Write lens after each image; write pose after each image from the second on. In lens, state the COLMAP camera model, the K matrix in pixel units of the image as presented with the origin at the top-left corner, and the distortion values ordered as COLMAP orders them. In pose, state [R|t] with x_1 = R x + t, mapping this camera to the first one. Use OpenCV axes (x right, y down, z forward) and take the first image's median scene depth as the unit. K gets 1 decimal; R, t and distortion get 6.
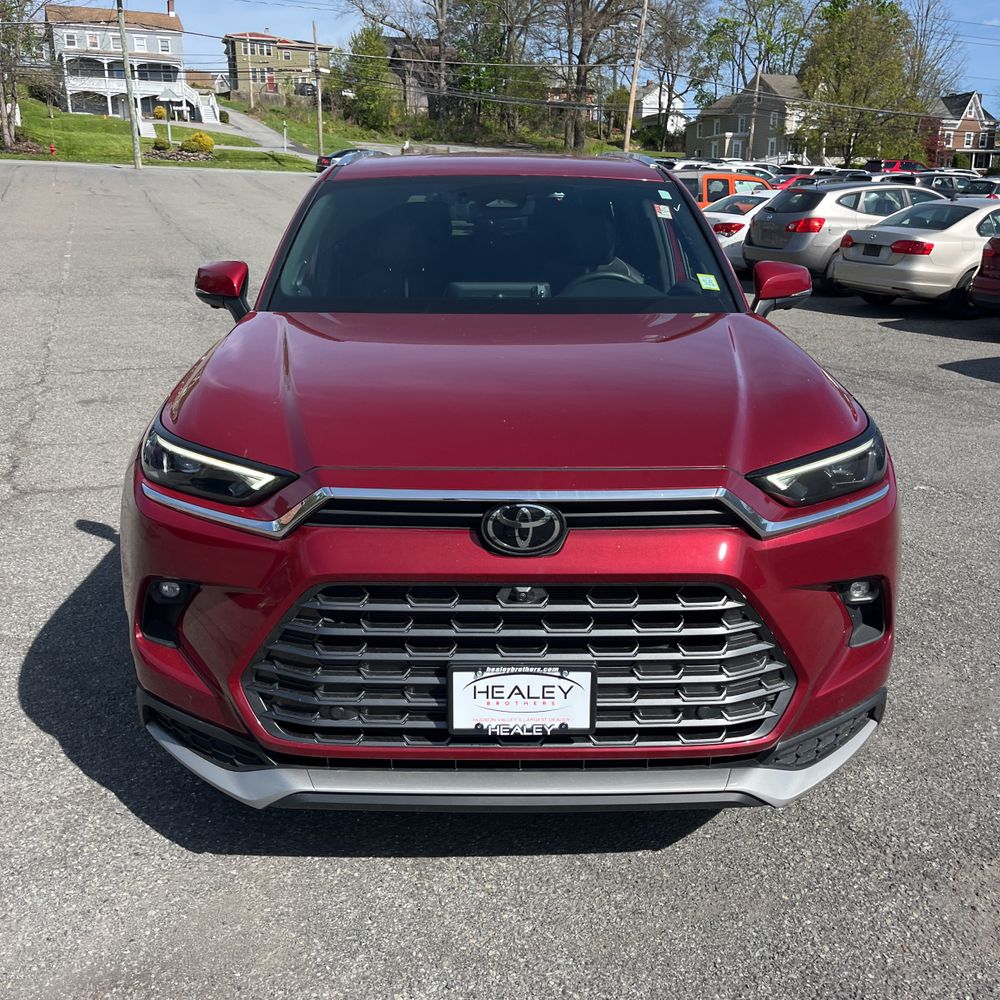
lens RADIAL K [[978.7, 0, 481.7], [0, 978.7, 491.9], [0, 0, 1]] dist [0.039377, -0.039986]
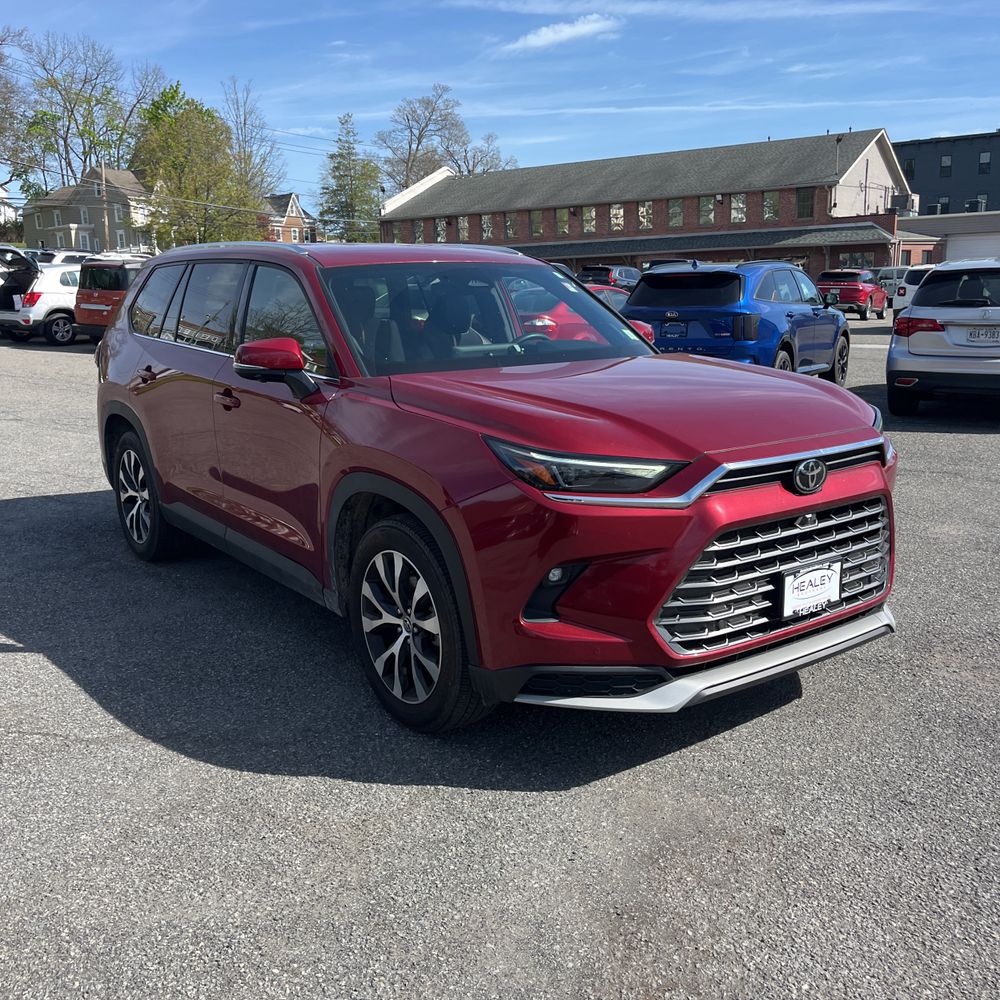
lens RADIAL K [[997.5, 0, 417.5], [0, 997.5, 499.2], [0, 0, 1]] dist [0.046342, -0.009368]
pose [[0.828464, -0.137033, 0.543019, -1.093616], [0.181590, 0.982947, -0.028995, 0.005524], [-0.529785, 0.122629, 0.839220, -0.014444]]
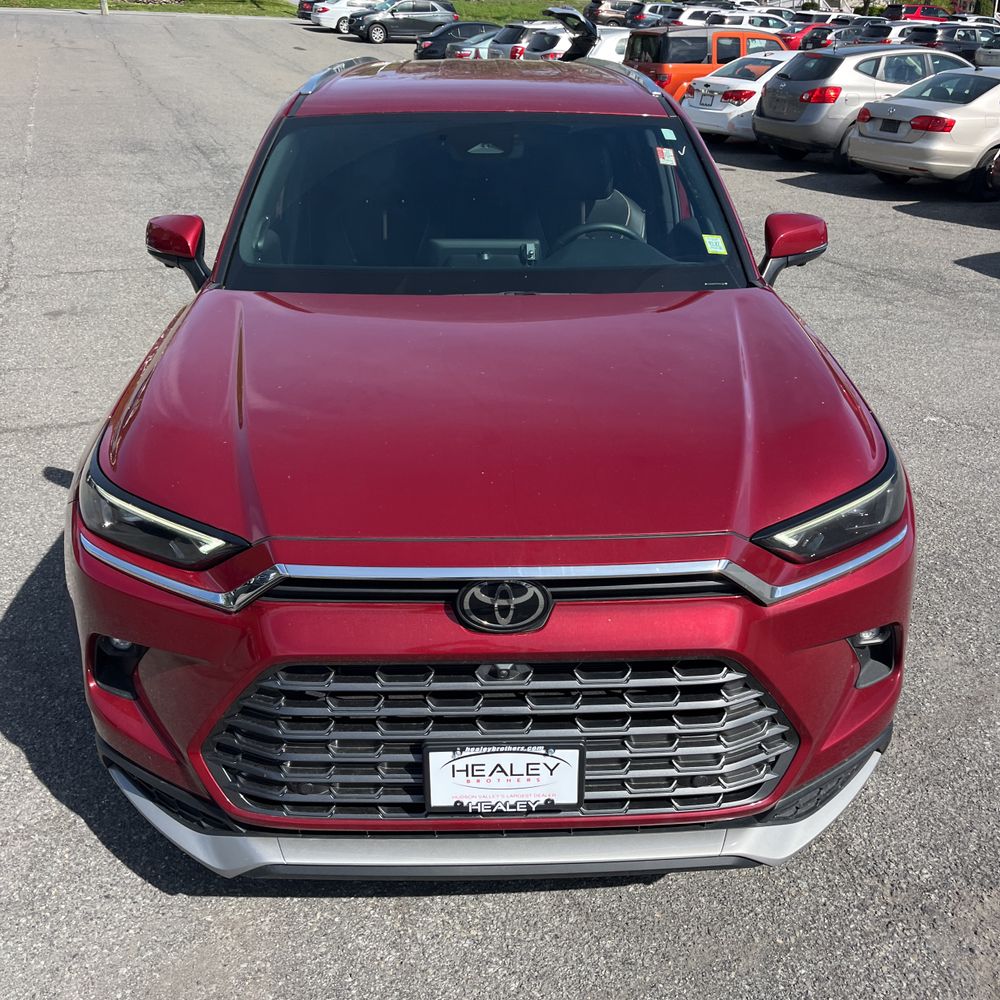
lens RADIAL K [[982.6, 0, 500.0], [0, 982.6, 500.0], [0, 0, 1]] dist [0.043790, -0.043293]
pose [[0.999785, -0.011963, 0.016923, 0.019995], [0.009399, 0.989504, 0.144197, -0.151057], [-0.018471, -0.144007, 0.989404, 0.095830]]
